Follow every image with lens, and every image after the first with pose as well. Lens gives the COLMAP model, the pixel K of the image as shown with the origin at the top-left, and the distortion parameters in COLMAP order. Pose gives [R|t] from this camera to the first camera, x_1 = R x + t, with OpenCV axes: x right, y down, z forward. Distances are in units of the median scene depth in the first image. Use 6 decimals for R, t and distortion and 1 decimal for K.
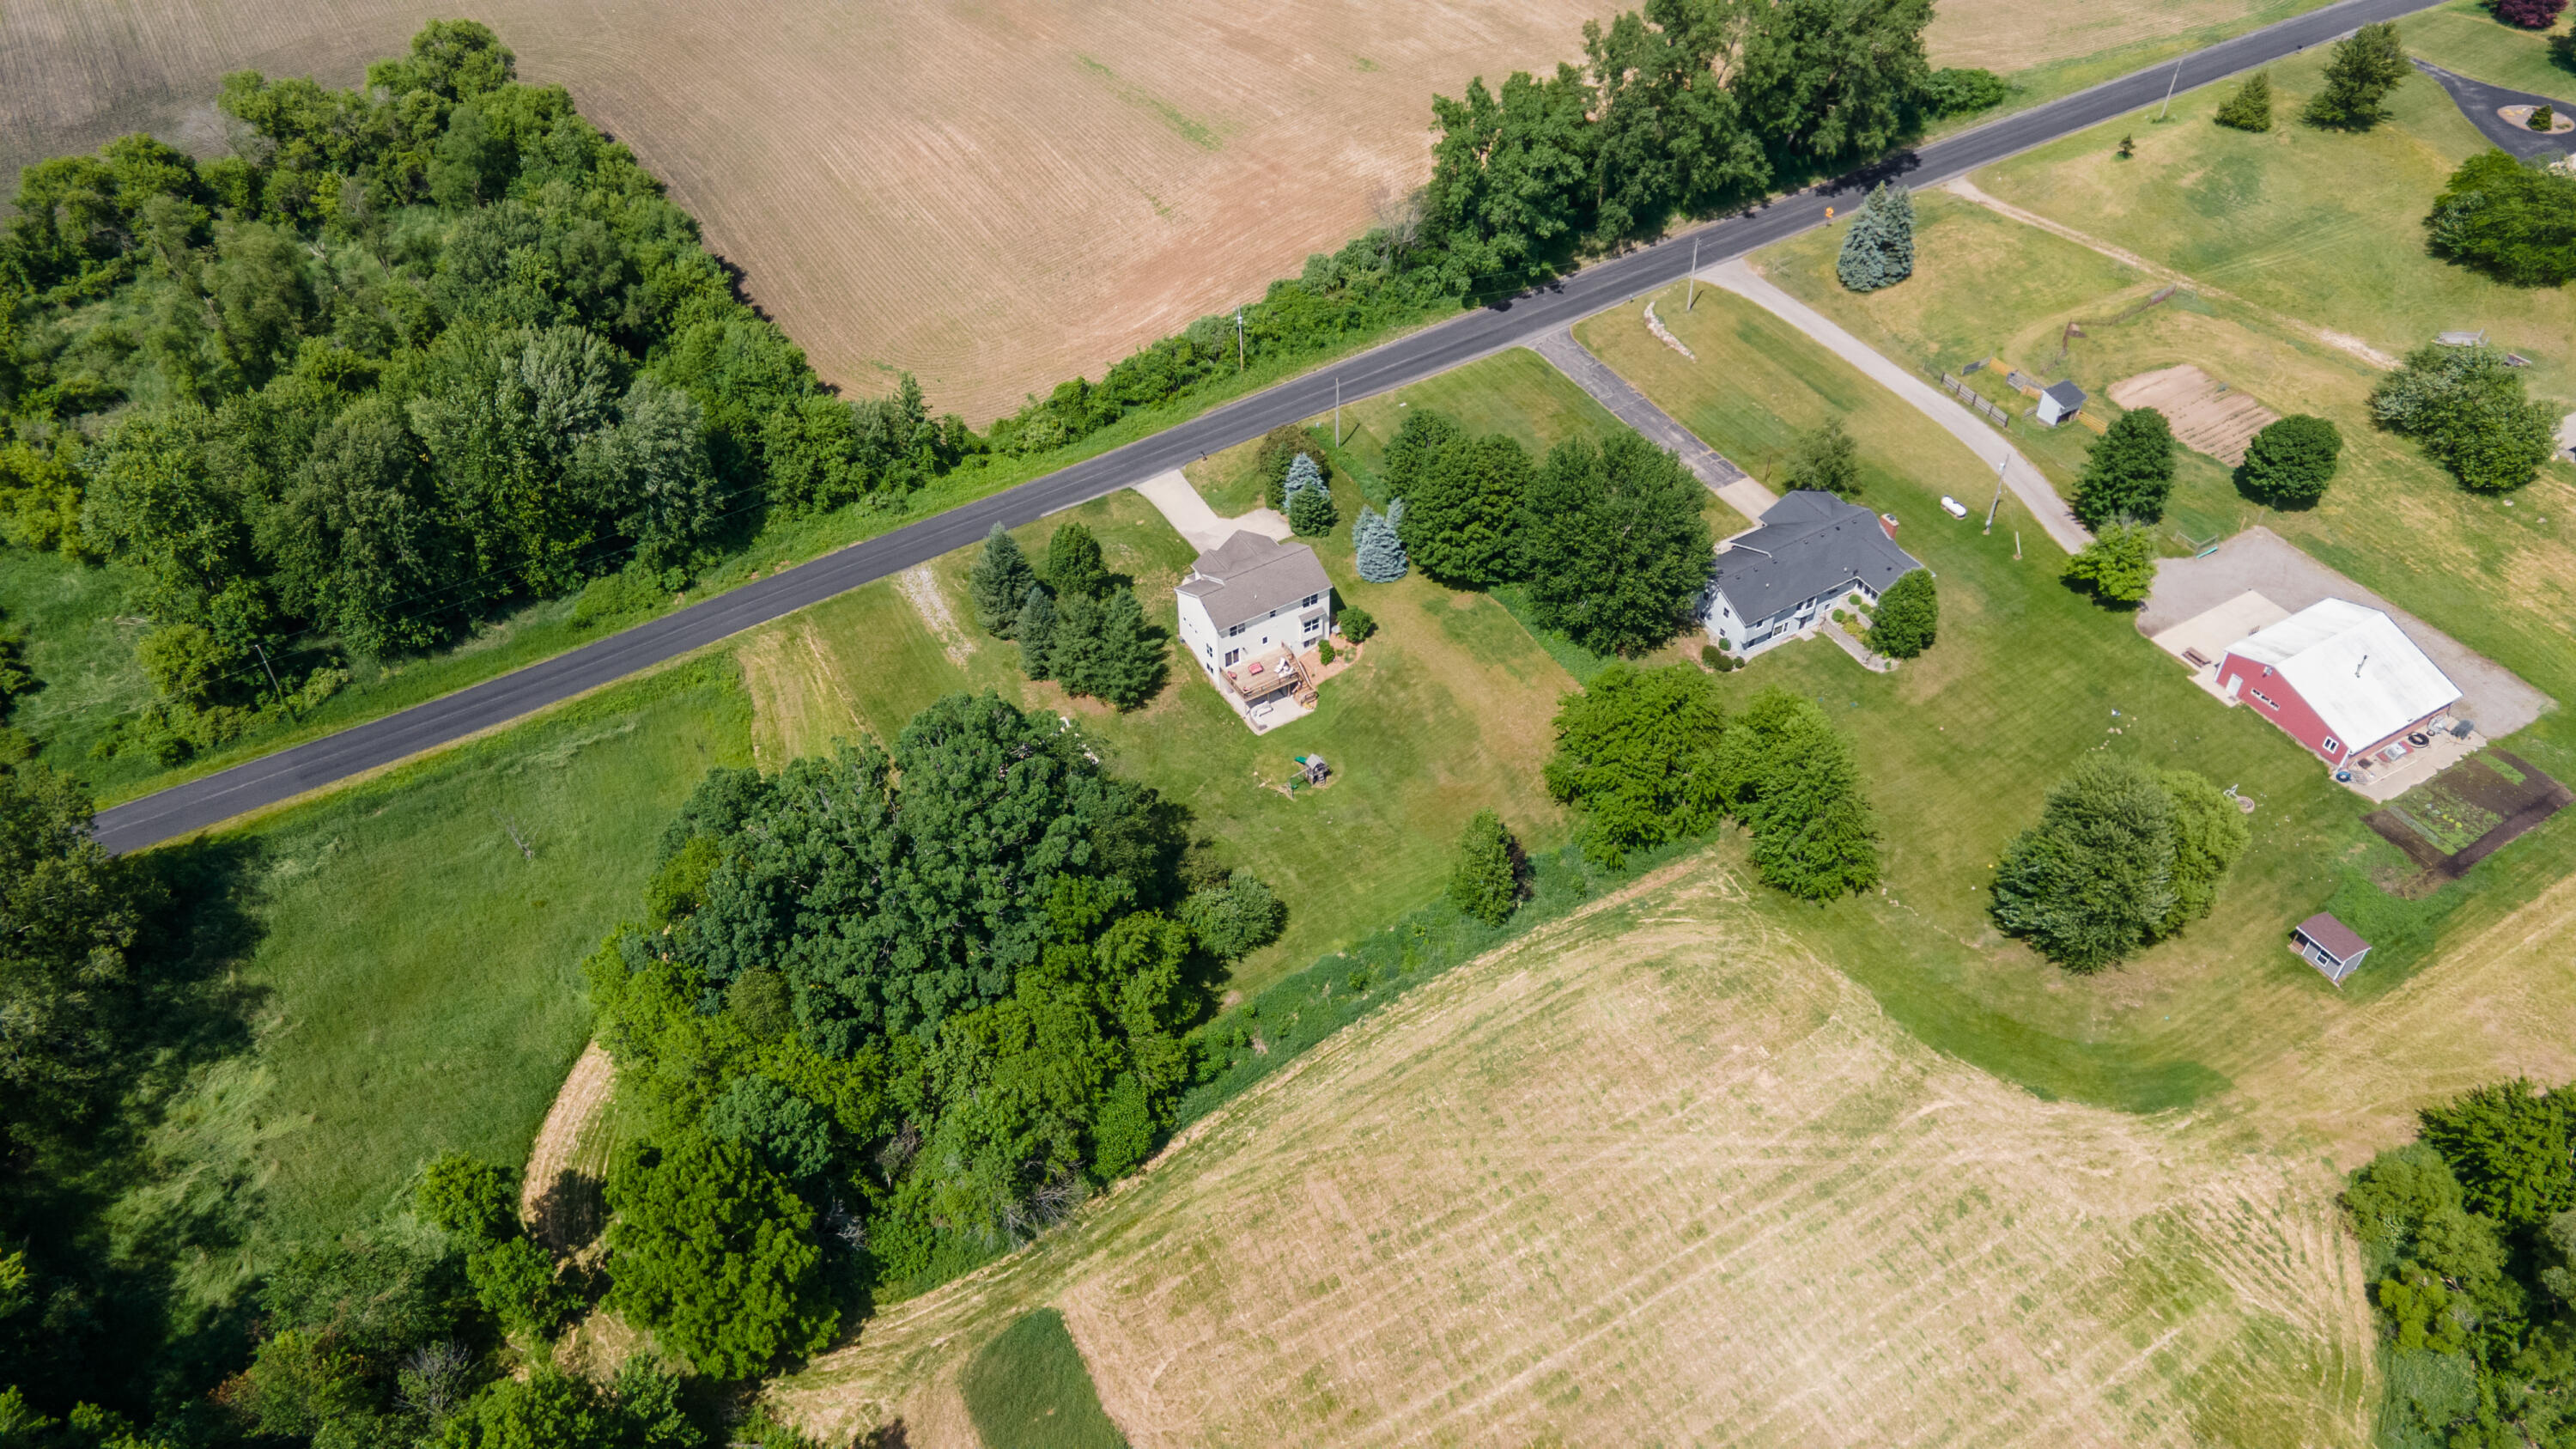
lens RADIAL K [[1844.5, 0, 1306.3], [0, 1844.5, 723.1], [0, 0, 1]] dist [0.034799, 0.007030]
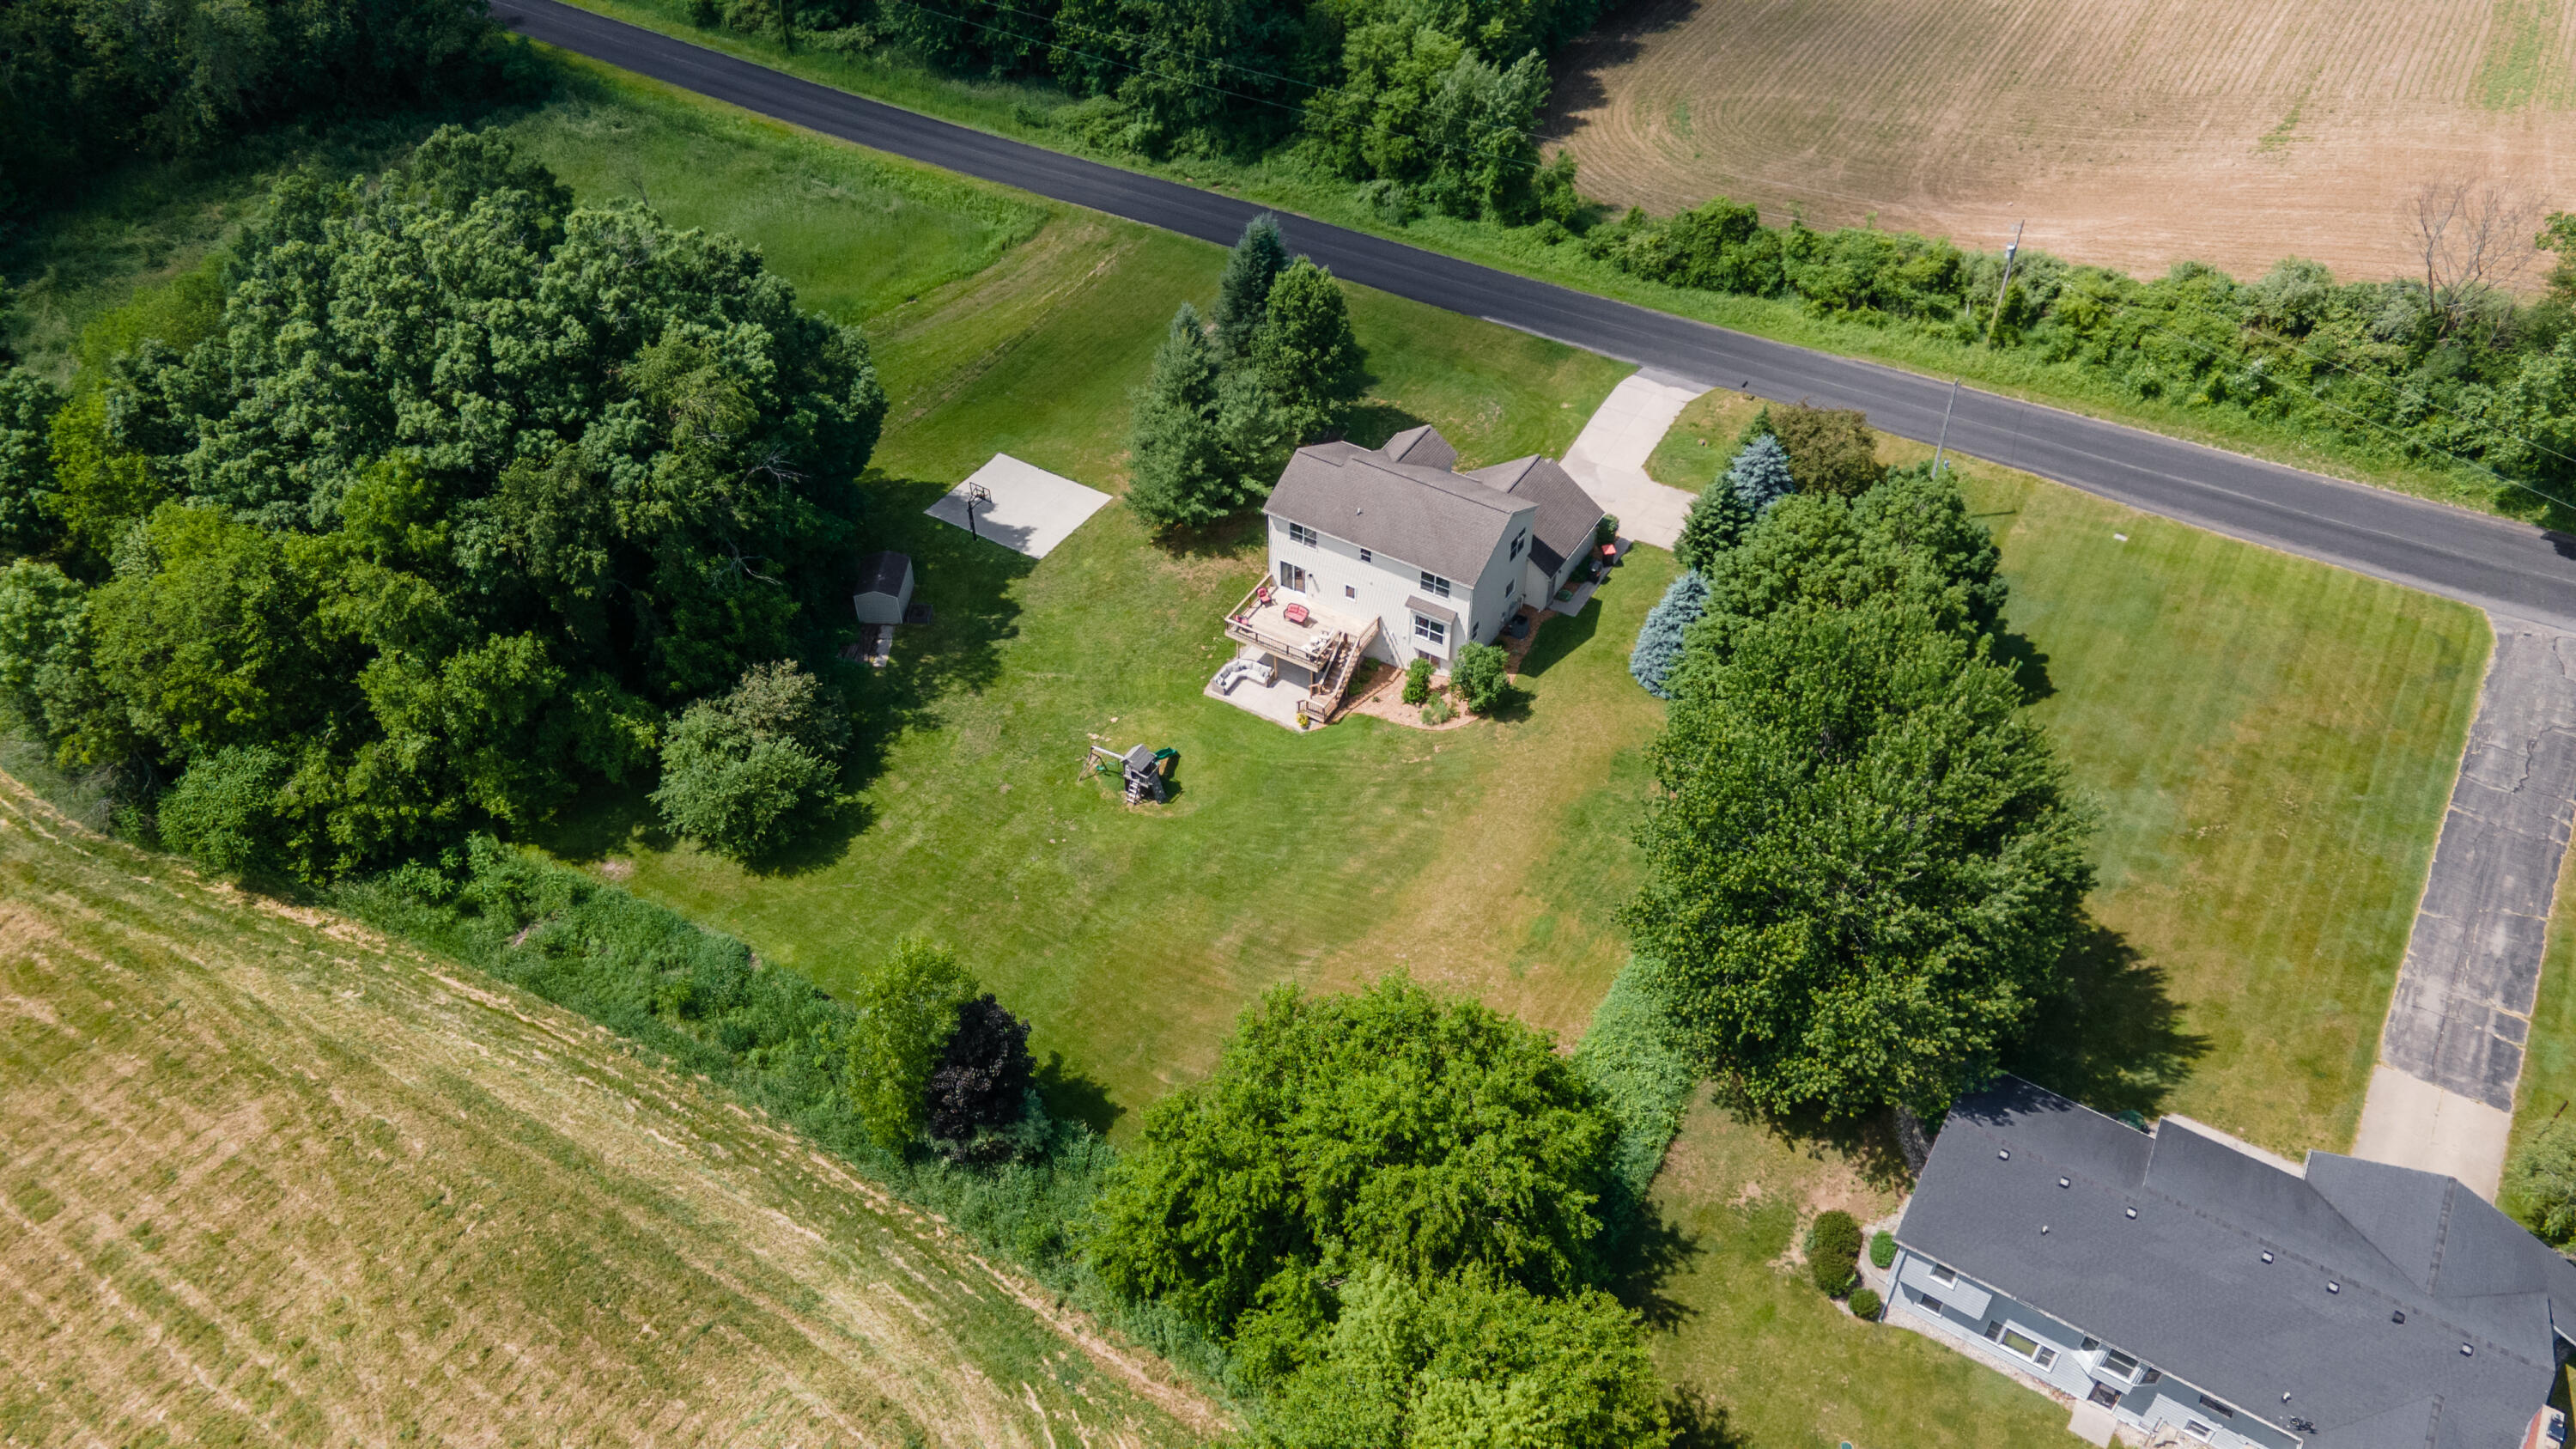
lens RADIAL K [[1864.3, 0, 1298.2], [0, 1864.3, 716.8], [0, 0, 1]] dist [0.004313, 0.070433]
pose [[0.451595, 0.615228, -0.646186, 0.344438], [-0.610096, 0.741393, 0.279500, -0.157816], [0.651034, 0.268015, 0.710157, 0.563698]]
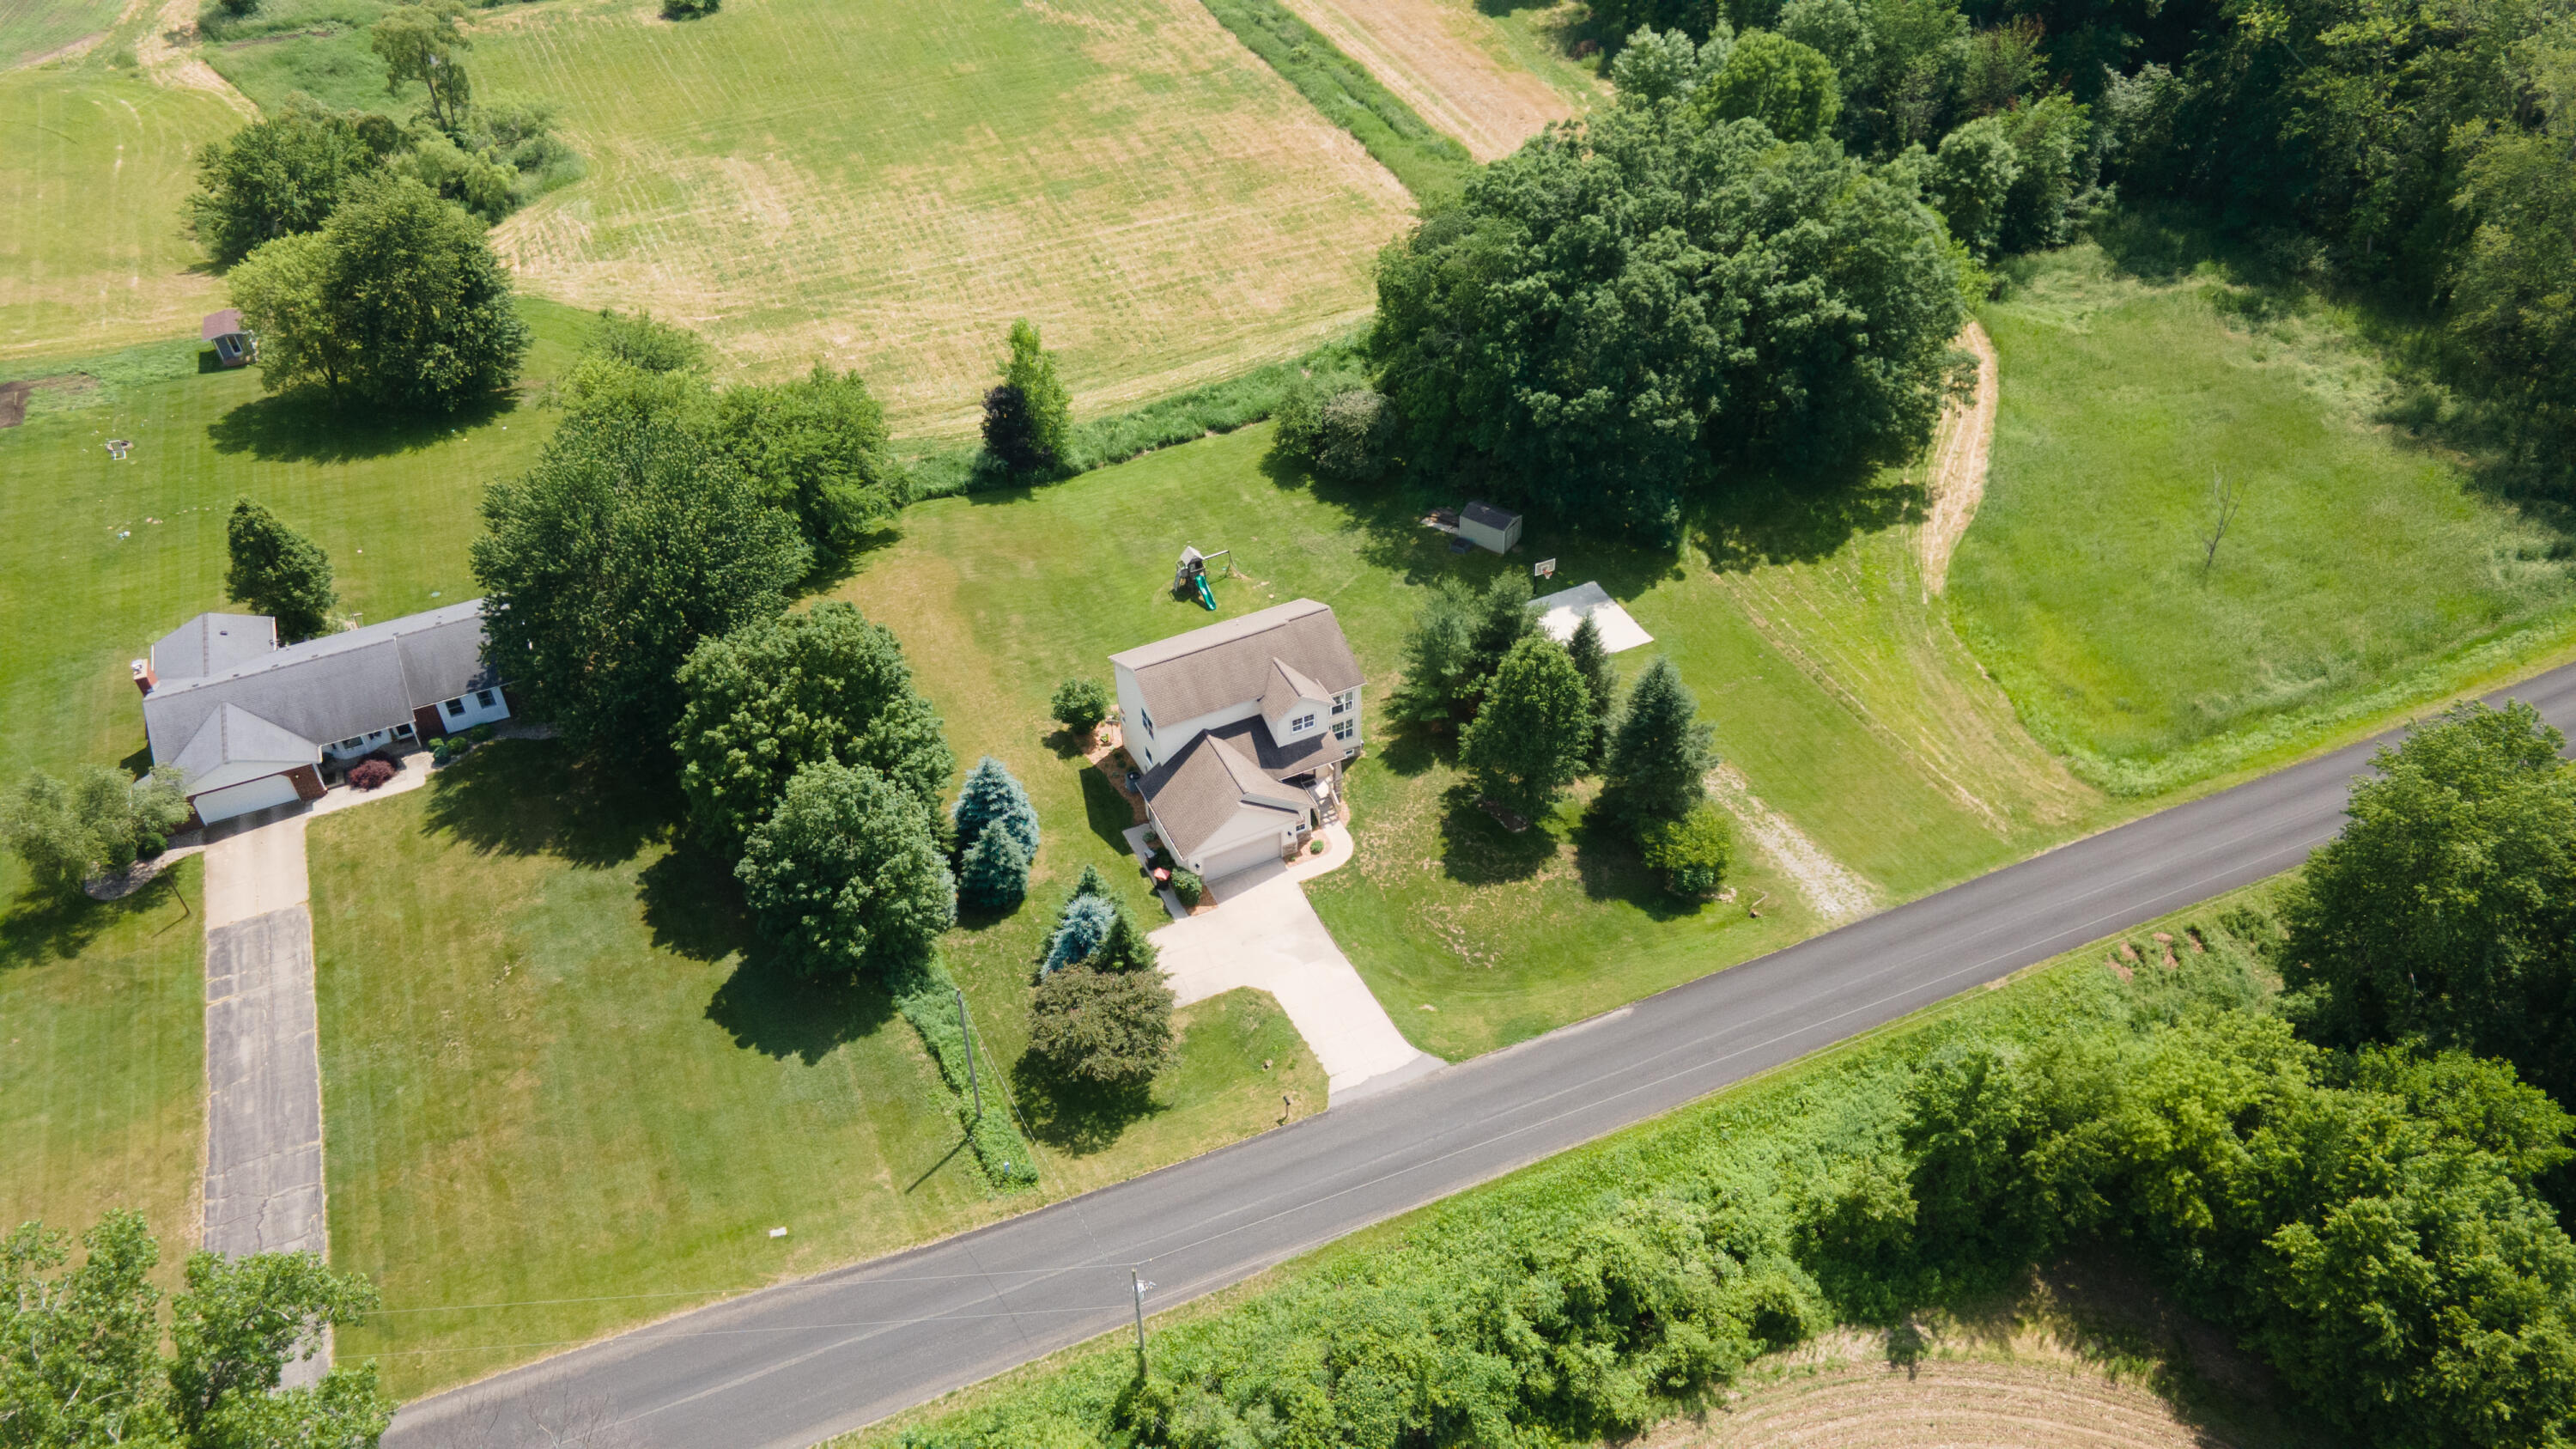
lens RADIAL K [[1844.5, 0, 1306.3], [0, 1844.5, 723.1], [0, 0, 1]] dist [0.034799, 0.007030]
pose [[-0.993532, -0.048892, 0.102488, -0.109738], [0.096489, 0.112353, 0.988972, -0.639975], [-0.059868, 0.992465, -0.106909, 1.028707]]
